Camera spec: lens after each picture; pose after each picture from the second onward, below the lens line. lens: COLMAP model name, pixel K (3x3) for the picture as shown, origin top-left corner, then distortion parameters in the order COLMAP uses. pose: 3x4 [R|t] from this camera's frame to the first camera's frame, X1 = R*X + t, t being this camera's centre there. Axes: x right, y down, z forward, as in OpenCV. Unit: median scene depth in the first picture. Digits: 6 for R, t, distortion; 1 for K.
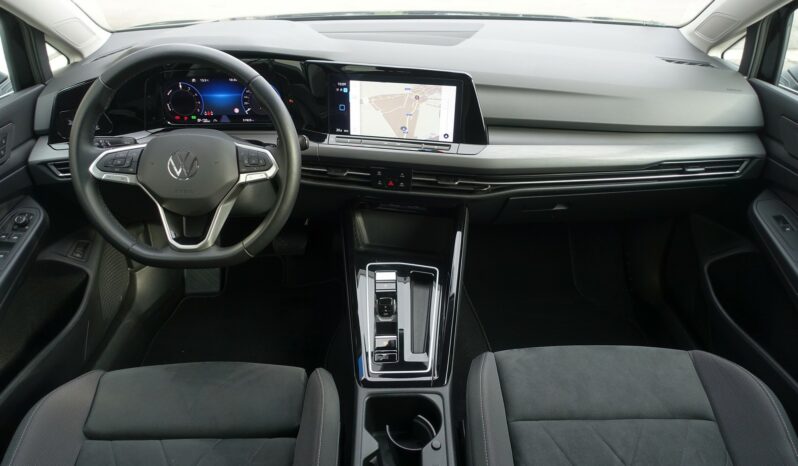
lens RADIAL K [[550.3, 0, 390.1], [0, 550.3, 236.0], [0, 0, 1]] dist [-0.003849, 0.001066]
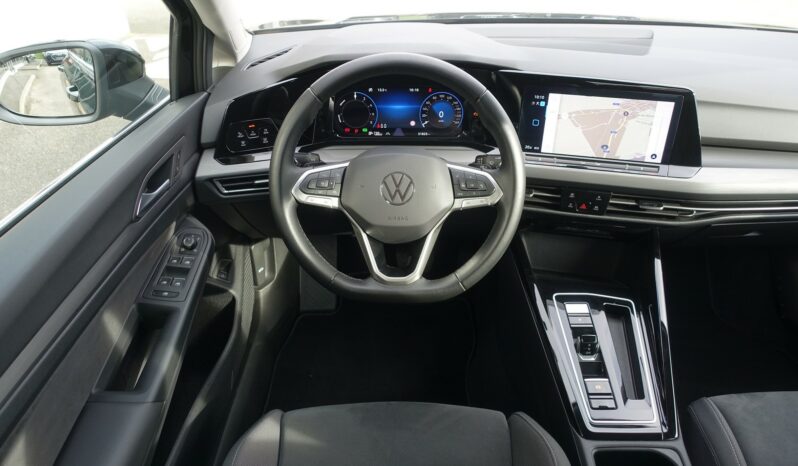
lens RADIAL K [[550.3, 0, 390.1], [0, 550.3, 236.0], [0, 0, 1]] dist [-0.003849, 0.001066]
pose [[0.999818, 0.017398, -0.007837, -0.326069], [-0.017348, 0.999829, 0.006372, -0.049520], [0.007946, -0.006234, 0.999949, 0.092031]]
